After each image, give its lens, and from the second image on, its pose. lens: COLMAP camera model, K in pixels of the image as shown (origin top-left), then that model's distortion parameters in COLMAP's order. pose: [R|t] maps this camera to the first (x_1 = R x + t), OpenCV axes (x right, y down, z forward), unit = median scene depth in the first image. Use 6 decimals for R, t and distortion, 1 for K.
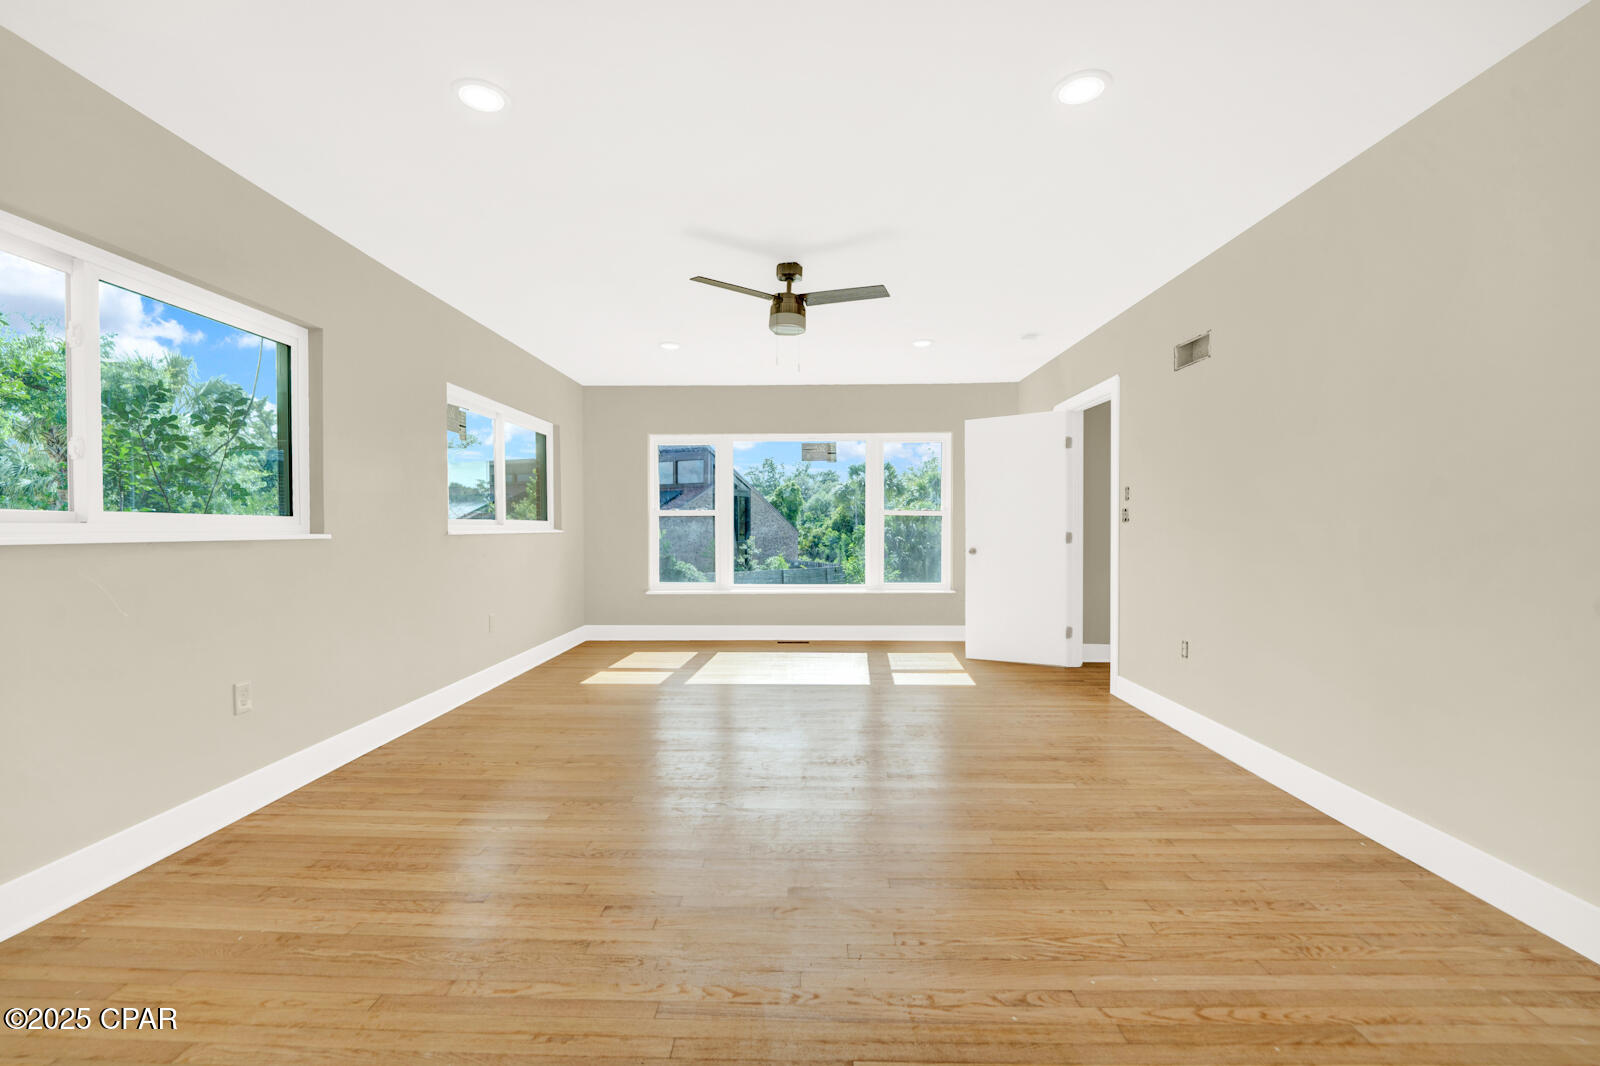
lens RADIAL K [[874.7, 0, 800.0], [0, 874.7, 533.0], [0, 0, 1]] dist [0.000108, 0.000005]
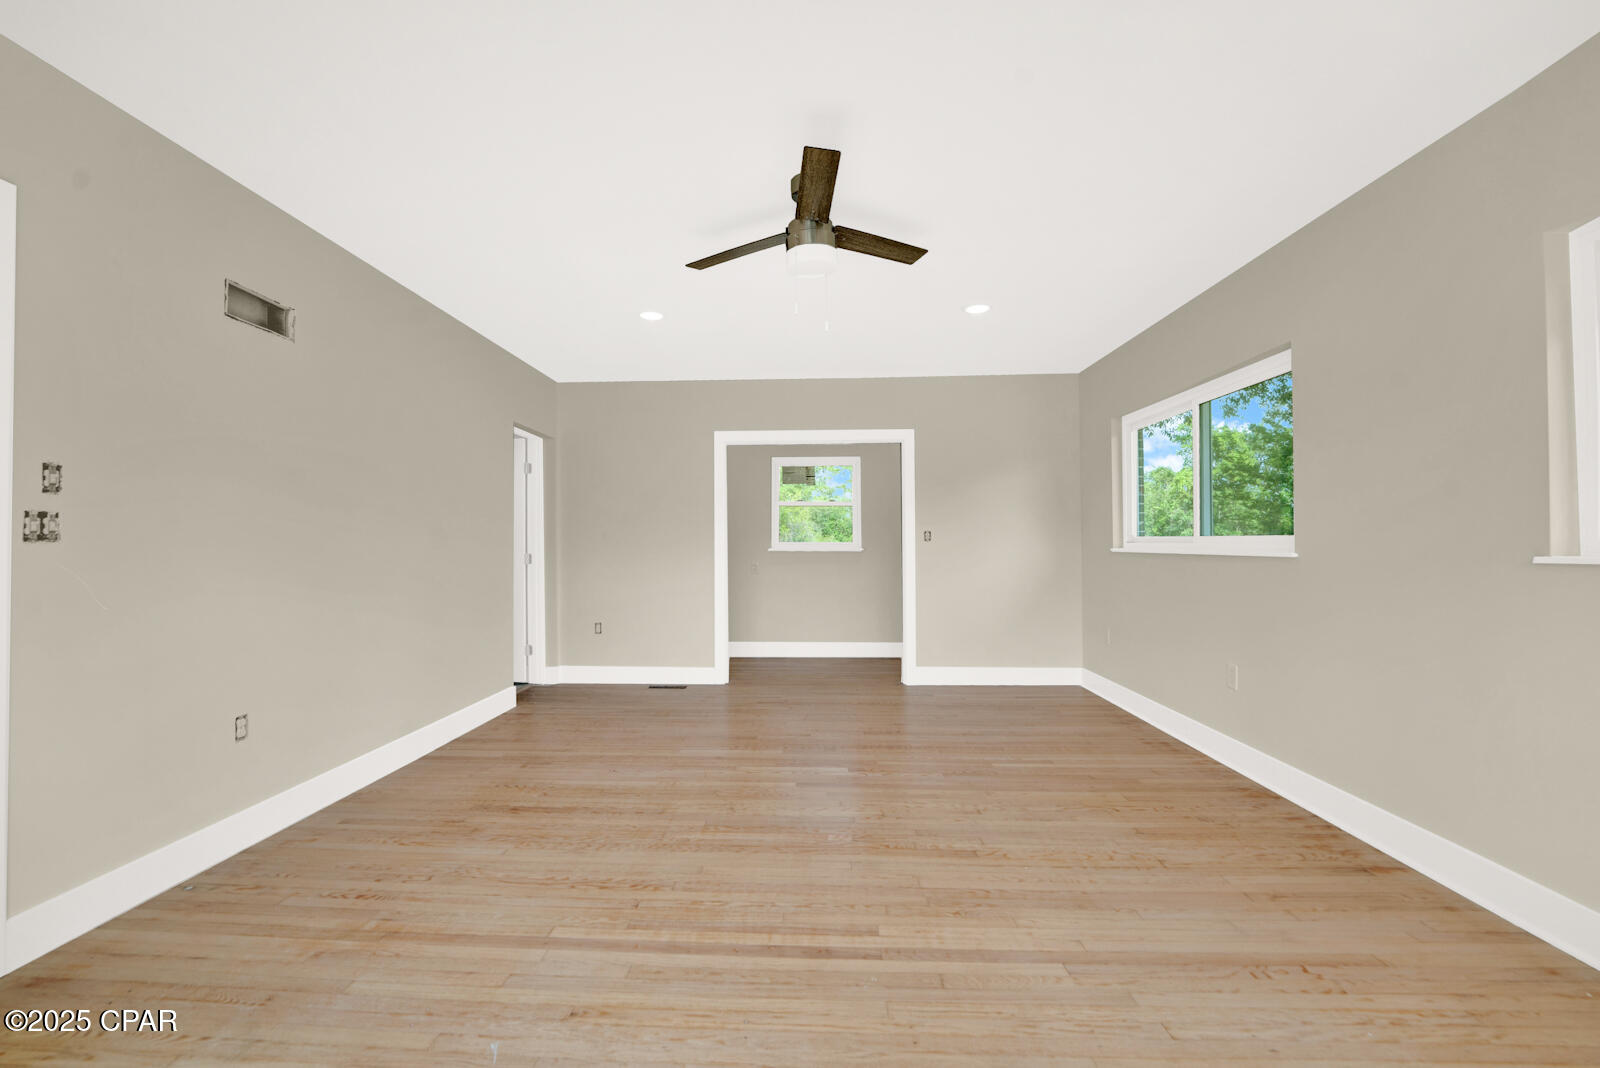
lens RADIAL K [[660.9, 0, 805.3], [0, 660.9, 531.1], [0, 0, 1]] dist [-0.021957, 0.000675]
pose [[-0.999920, 0.003955, 0.012038, -0.015555], [0.003831, 0.999940, -0.010271, -0.018603], [-0.012078, -0.010224, -0.999875, 1.868556]]
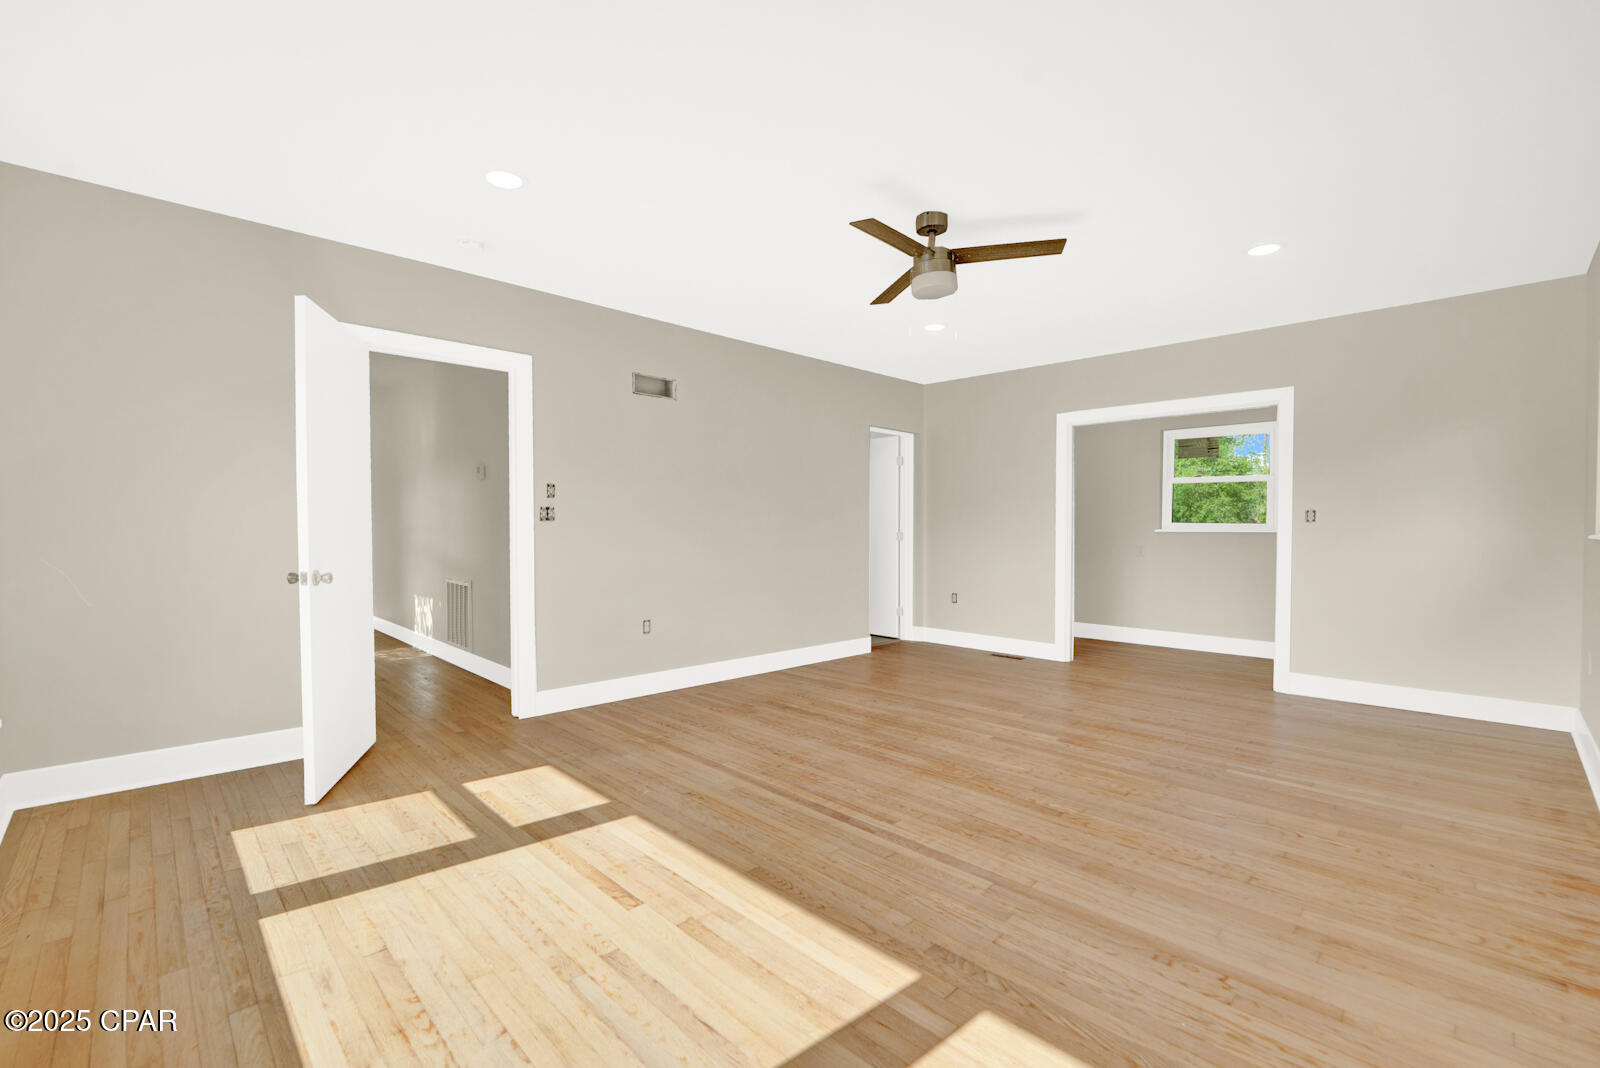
lens RADIAL K [[657.4, 0, 806.8], [0, 657.4, 534.8], [0, 0, 1]] dist [-0.018644, 0.000535]
pose [[-0.750373, -0.012213, 0.660902, -0.409506], [0.003581, 0.999740, 0.022540, -0.017894], [-0.661005, 0.019280, -0.750134, 1.902822]]
